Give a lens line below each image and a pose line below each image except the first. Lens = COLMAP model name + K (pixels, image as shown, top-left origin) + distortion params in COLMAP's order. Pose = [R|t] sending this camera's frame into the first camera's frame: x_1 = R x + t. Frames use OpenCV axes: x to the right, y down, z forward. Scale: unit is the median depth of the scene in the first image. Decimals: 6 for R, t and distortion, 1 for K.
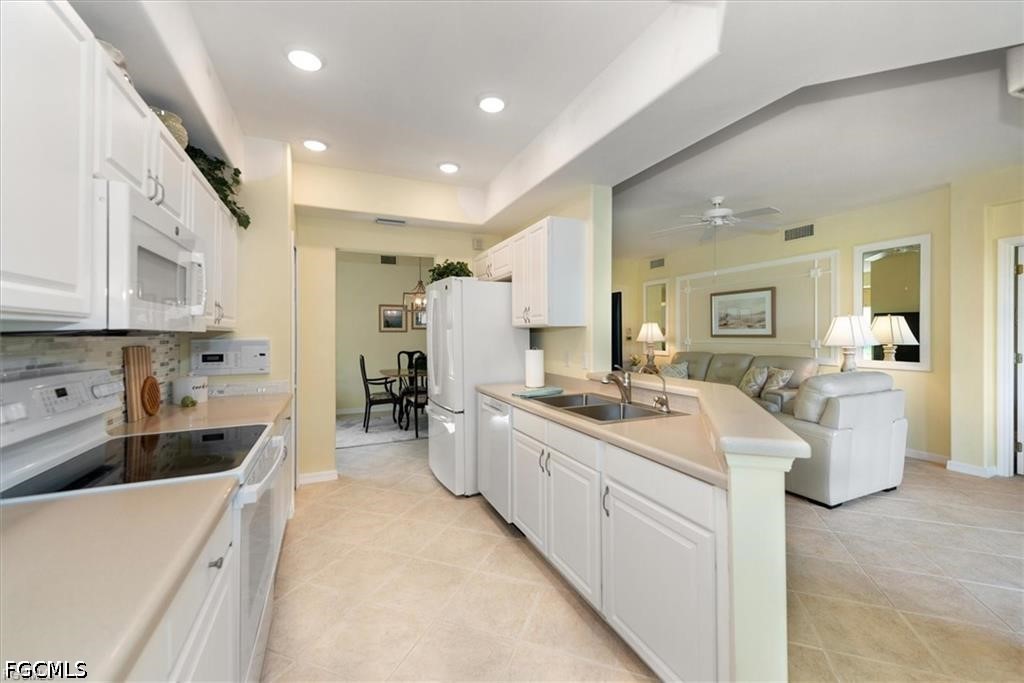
lens RADIAL K [[401.4, 0, 506.2], [0, 401.4, 336.4], [0, 0, 1]] dist [0.015718, -0.000096]
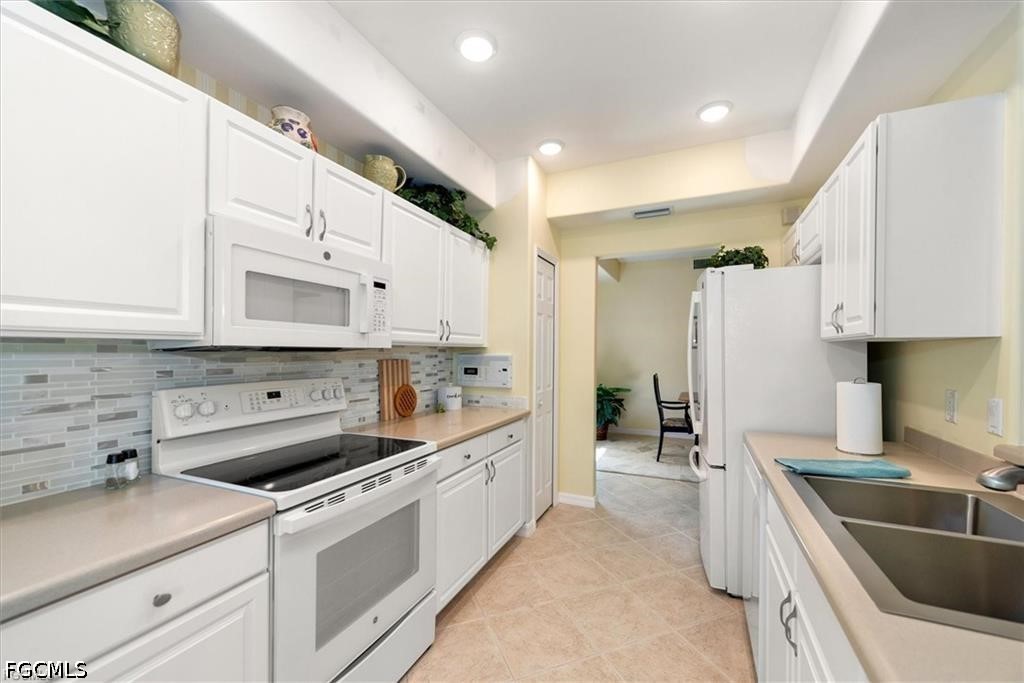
lens RADIAL K [[401.4, 0, 516.3], [0, 401.4, 352.8], [0, 0, 1]] dist [0.015718, -0.000096]
pose [[0.679897, 0.012027, -0.733209, 0.158980], [-0.010687, 0.999922, 0.006492, -0.005213], [0.733230, 0.003421, 0.679972, 0.300934]]
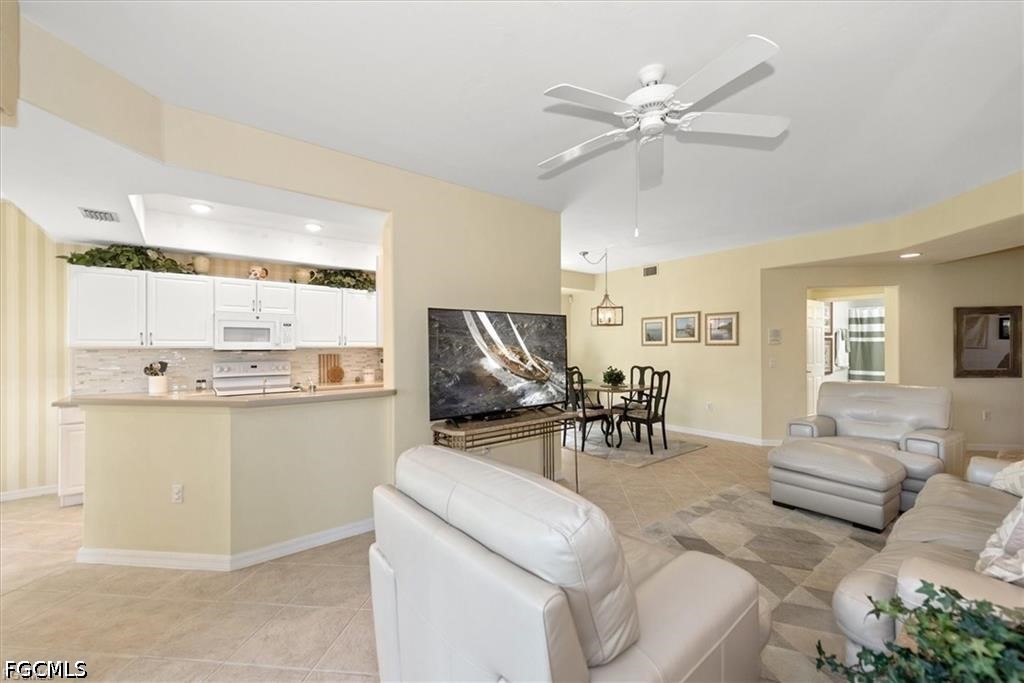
lens RADIAL K [[401.4, 0, 505.6], [0, 401.4, 346.0], [0, 0, 1]] dist [0.015718, -0.000096]
pose [[0.262218, 0.002384, -0.965006, 1.269132], [-0.002670, 0.999995, 0.001745, -0.025062], [0.965005, 0.002119, 0.262223, 0.956968]]
